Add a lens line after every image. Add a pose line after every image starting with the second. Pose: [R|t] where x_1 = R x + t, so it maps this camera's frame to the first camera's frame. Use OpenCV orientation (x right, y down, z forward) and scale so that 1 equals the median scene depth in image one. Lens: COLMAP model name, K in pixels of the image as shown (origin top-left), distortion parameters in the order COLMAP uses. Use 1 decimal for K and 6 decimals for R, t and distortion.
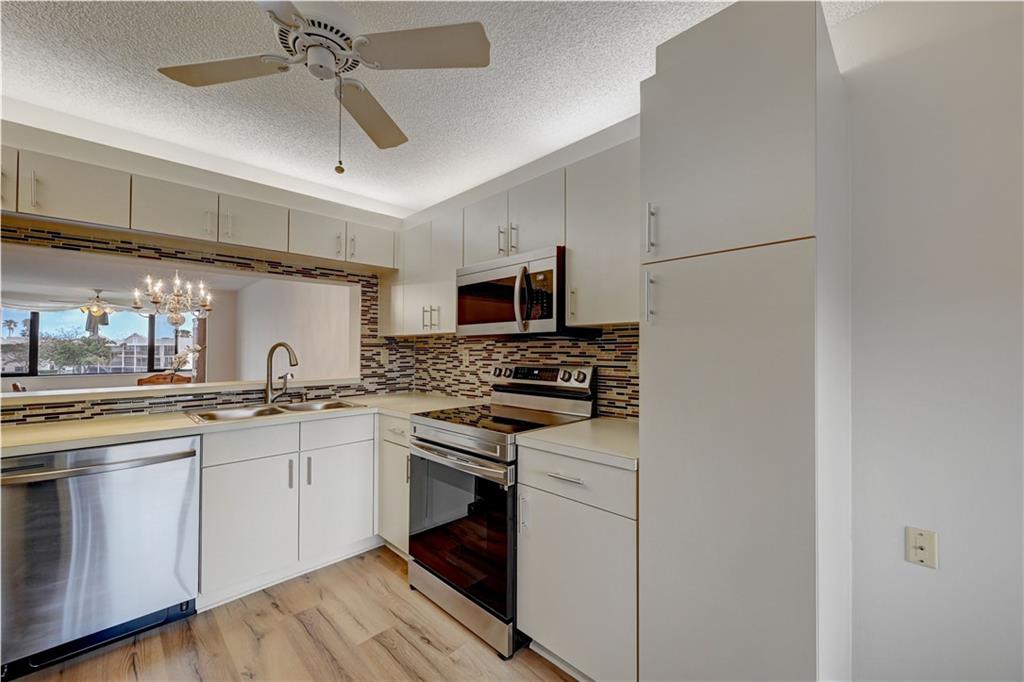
lens RADIAL K [[416.4, 0, 509.0], [0, 416.4, 348.4], [0, 0, 1]] dist [0.001103, 0.001912]
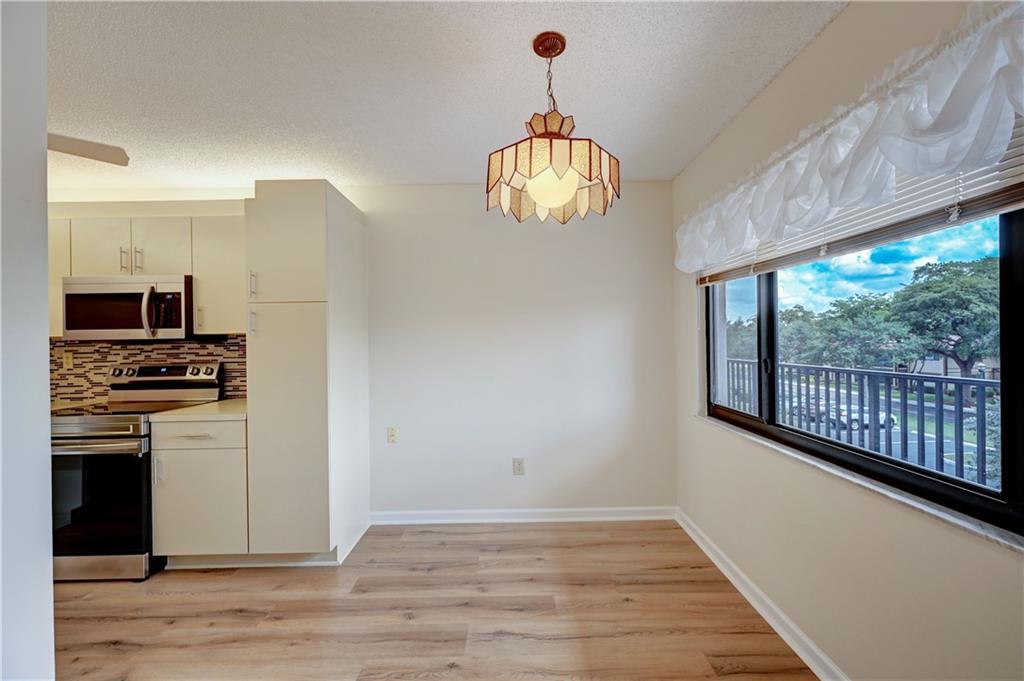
lens RADIAL K [[403.1, 0, 507.5], [0, 403.1, 345.5], [0, 0, 1]] dist [0.001339, 0.000430]
pose [[0.700667, -0.013686, 0.713357, -0.079537], [0.012240, 0.999899, 0.007161, -0.011079], [-0.713383, 0.003714, 0.700764, -0.601474]]
